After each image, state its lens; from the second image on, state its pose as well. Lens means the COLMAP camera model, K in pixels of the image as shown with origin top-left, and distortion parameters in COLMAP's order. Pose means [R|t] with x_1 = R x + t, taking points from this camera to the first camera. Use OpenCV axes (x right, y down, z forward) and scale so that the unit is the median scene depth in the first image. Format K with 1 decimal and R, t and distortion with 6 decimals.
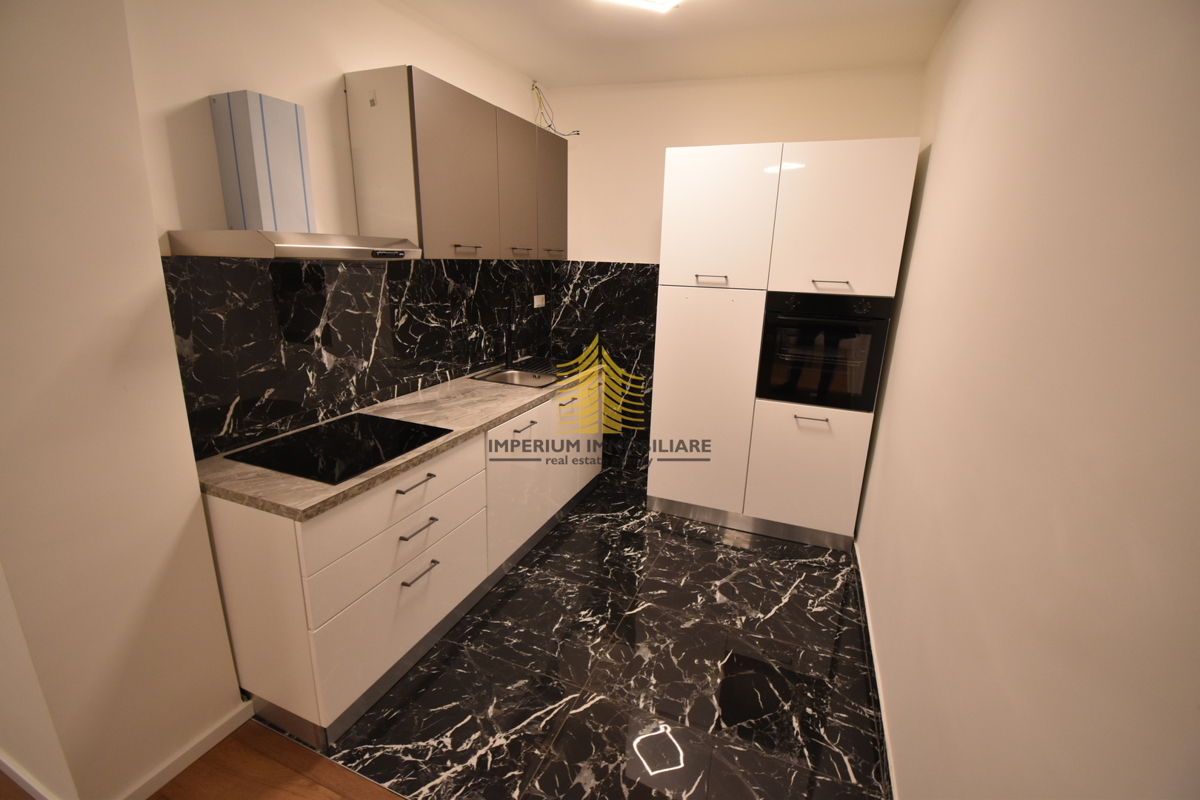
lens RADIAL K [[534.5, 0, 589.4], [0, 534.5, 396.2], [0, 0, 1]] dist [0.001111, -0.013603]
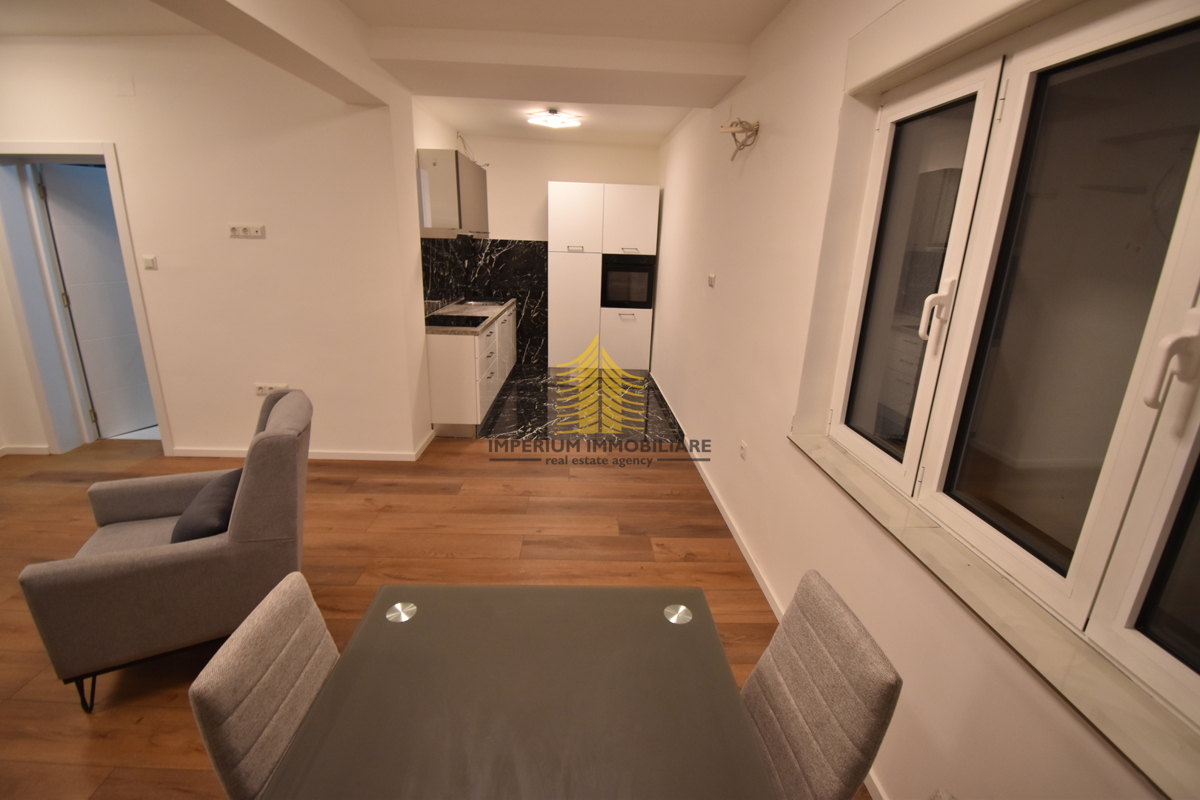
lens RADIAL K [[534.5, 0, 597.1], [0, 534.5, 399.7], [0, 0, 1]] dist [0.001111, -0.013603]
pose [[0.913816, -0.118030, 0.388600, -0.541420], [0.099139, 0.992721, 0.068389, 0.216061], [-0.393843, -0.023970, 0.918865, -0.887636]]
